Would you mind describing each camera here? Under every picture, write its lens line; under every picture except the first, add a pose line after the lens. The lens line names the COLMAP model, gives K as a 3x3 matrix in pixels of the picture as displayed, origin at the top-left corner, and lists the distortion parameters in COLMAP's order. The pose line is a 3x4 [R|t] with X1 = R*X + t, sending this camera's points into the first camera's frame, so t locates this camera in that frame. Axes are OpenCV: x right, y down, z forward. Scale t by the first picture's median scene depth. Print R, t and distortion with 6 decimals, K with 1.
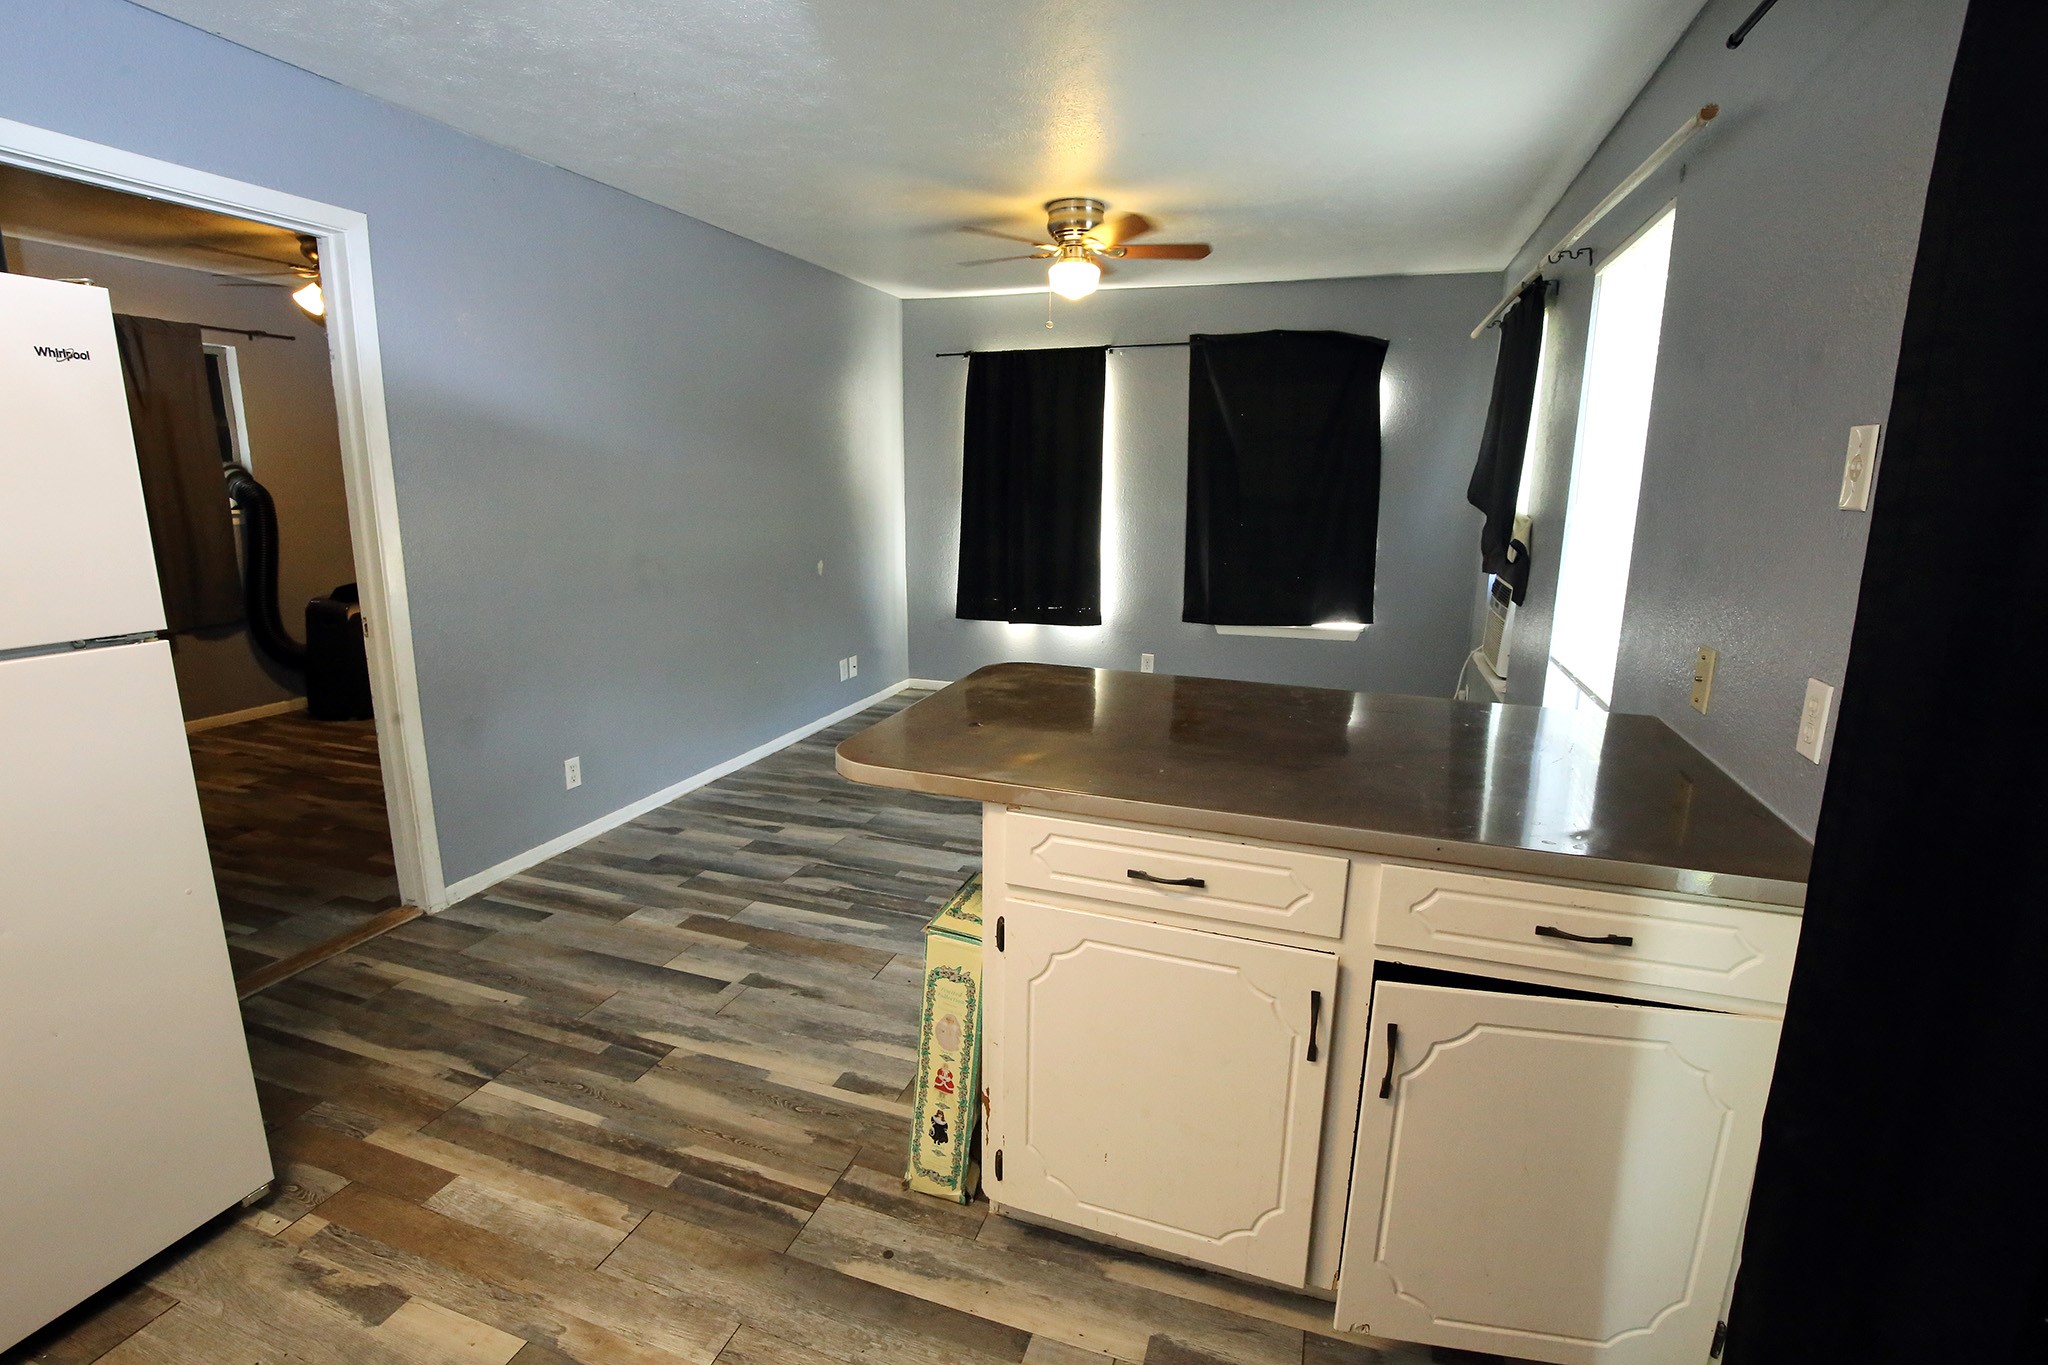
lens RADIAL K [[937.0, 0, 1026.8], [0, 937.0, 679.1], [0, 0, 1]] dist [-0.038162, 0.007065]
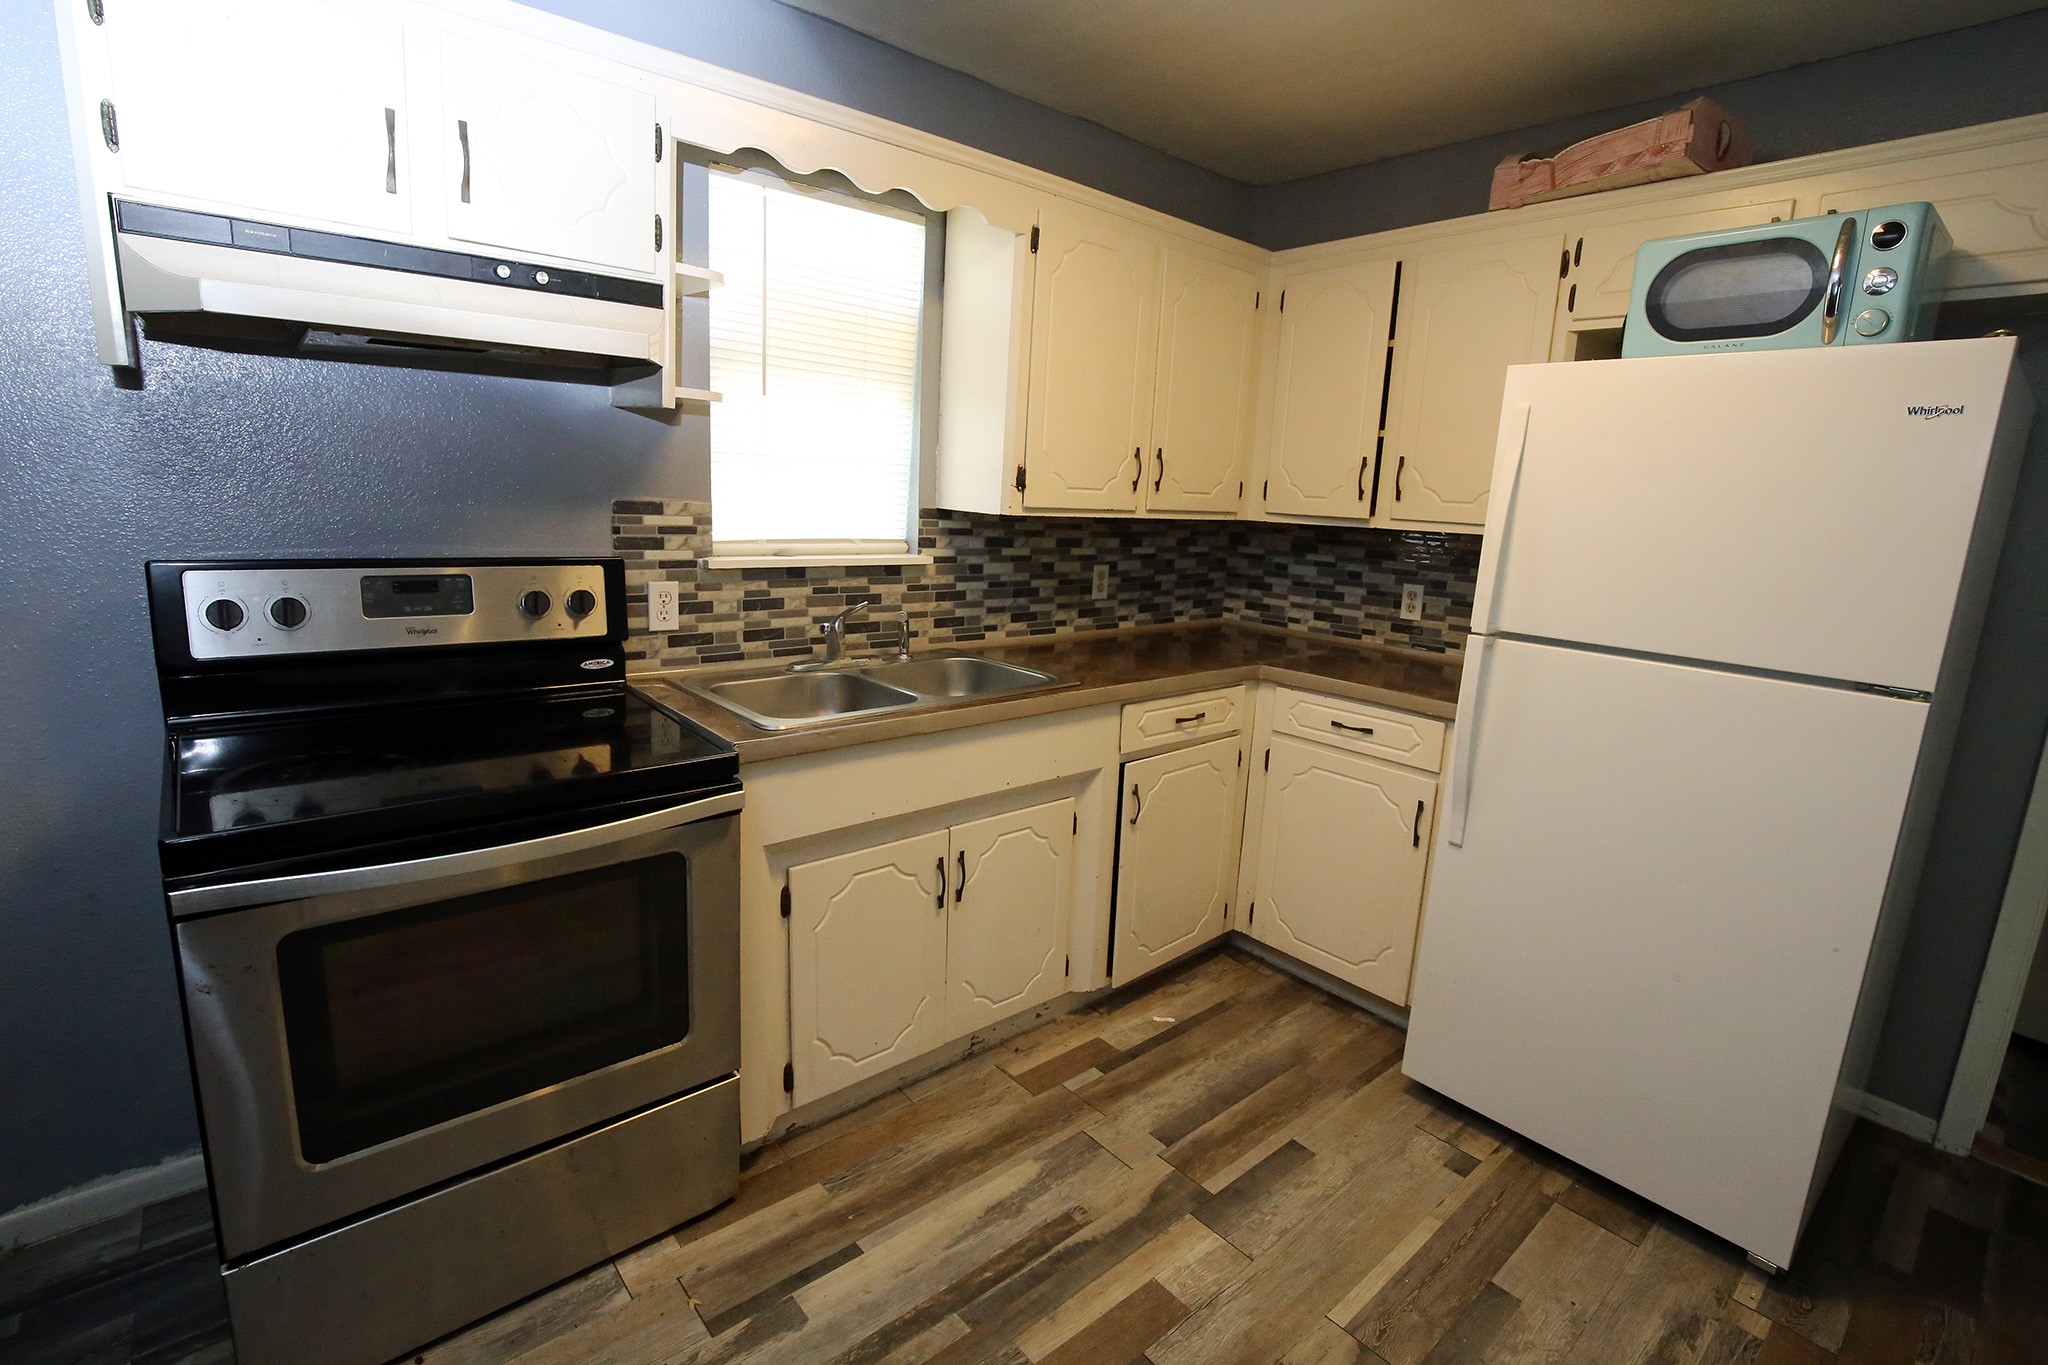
lens RADIAL K [[937.0, 0, 1026.8], [0, 937.0, 679.1], [0, 0, 1]] dist [-0.038162, 0.007065]
pose [[-0.507266, 0.129137, -0.852059, 0.172170], [-0.235191, 0.930433, 0.281034, -0.057908], [0.829075, 0.342956, -0.441605, 0.328967]]
